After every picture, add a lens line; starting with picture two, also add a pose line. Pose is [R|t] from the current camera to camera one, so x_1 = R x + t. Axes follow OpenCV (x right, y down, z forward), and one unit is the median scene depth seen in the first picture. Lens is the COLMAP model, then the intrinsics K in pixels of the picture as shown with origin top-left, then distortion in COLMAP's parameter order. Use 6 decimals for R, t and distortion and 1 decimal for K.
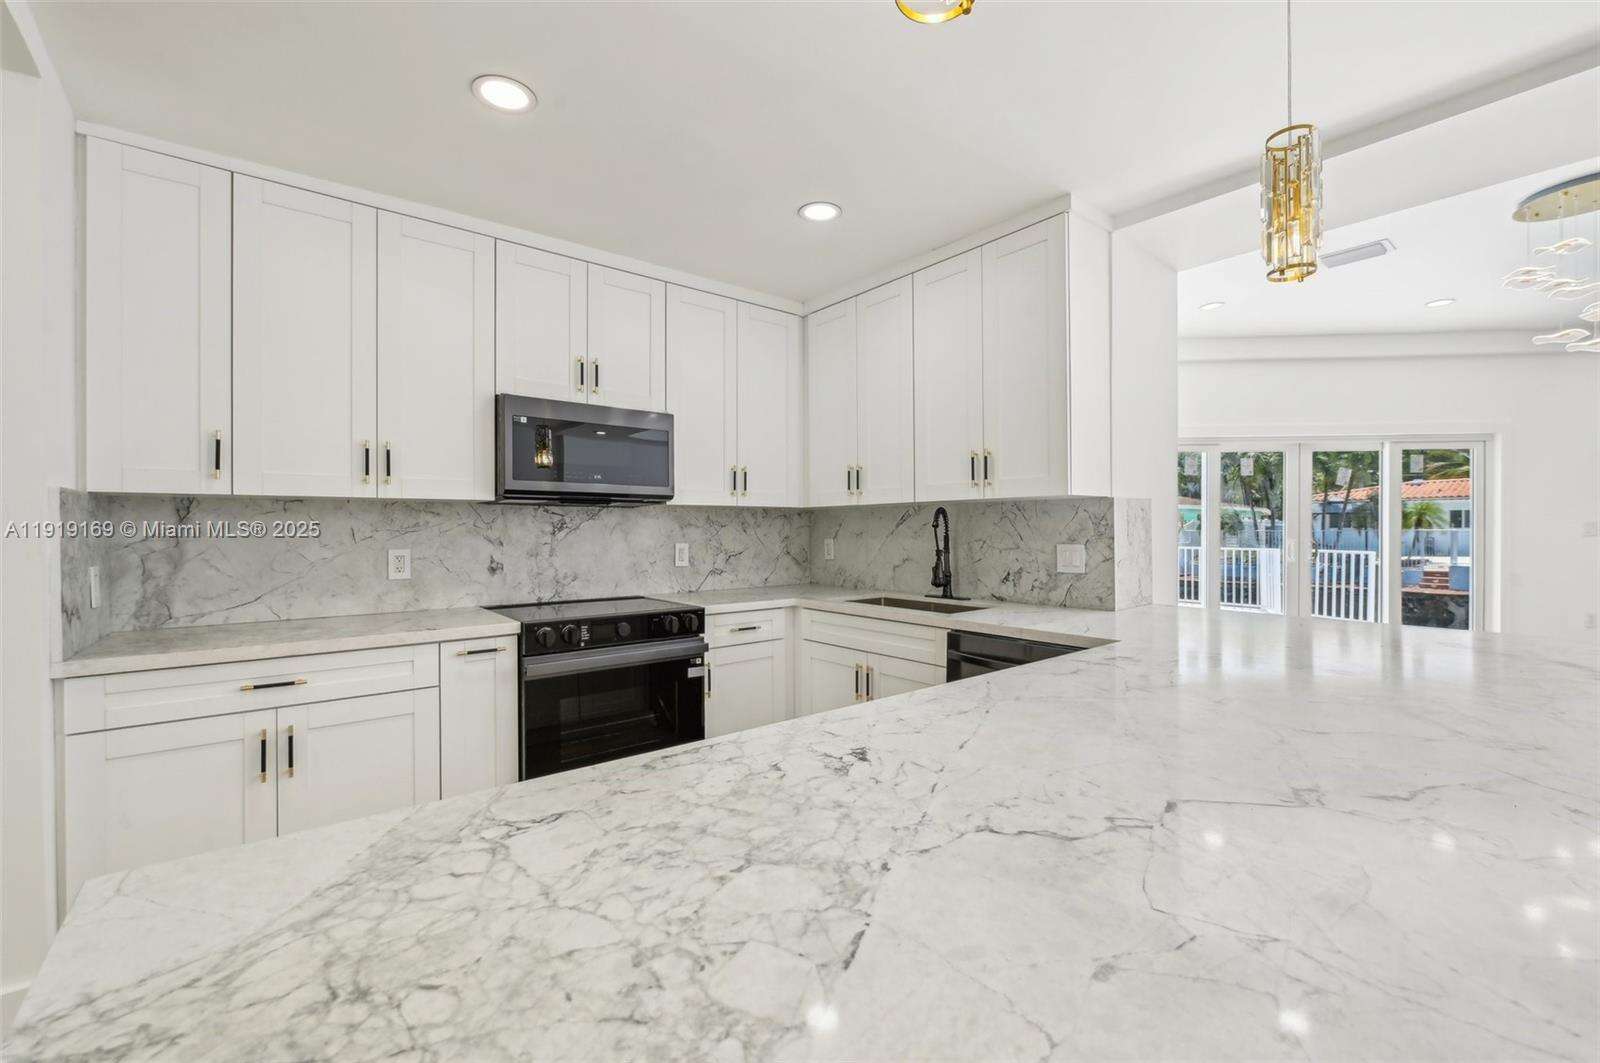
lens RADIAL K [[667.3, 0, 803.2], [0, 667.3, 535.8], [0, 0, 1]] dist [-0.000835, -0.000304]
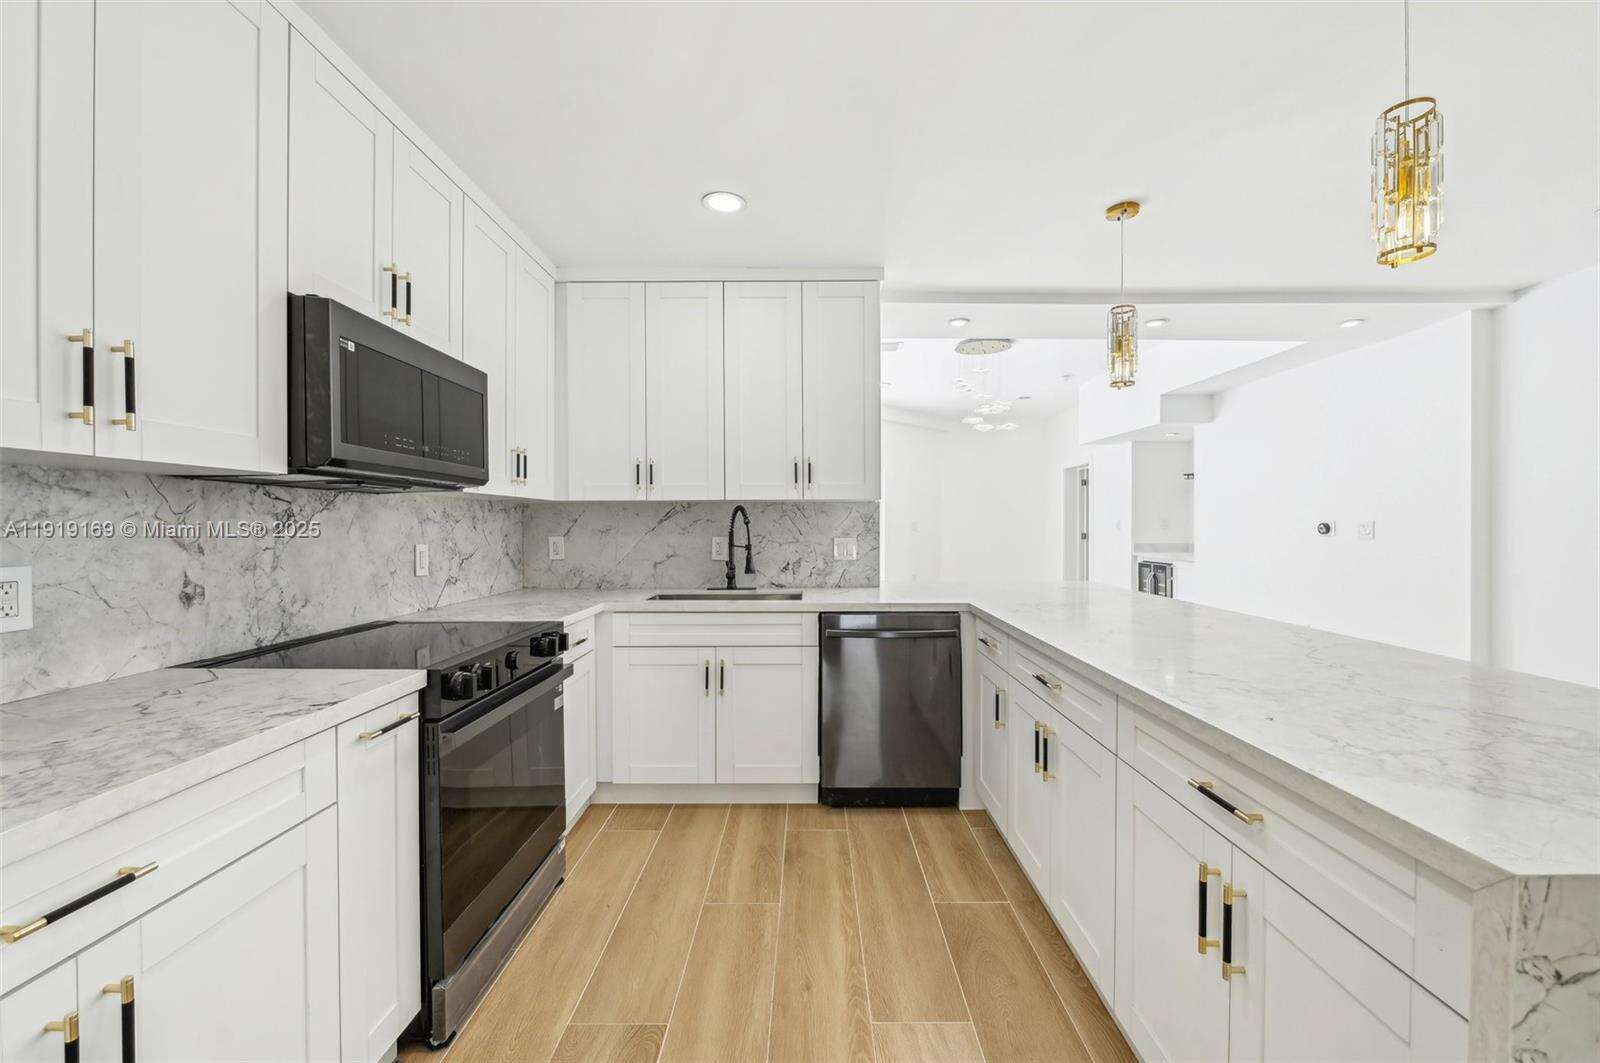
lens RADIAL K [[640.3, 0, 810.1], [0, 640.3, 526.5], [0, 0, 1]] dist [-0.006327, -0.000032]
pose [[0.627453, 0.000540, 0.778654, -0.546553], [0.007044, 0.999955, -0.006369, -0.000918], [-0.778622, 0.009481, 0.627421, 0.268609]]
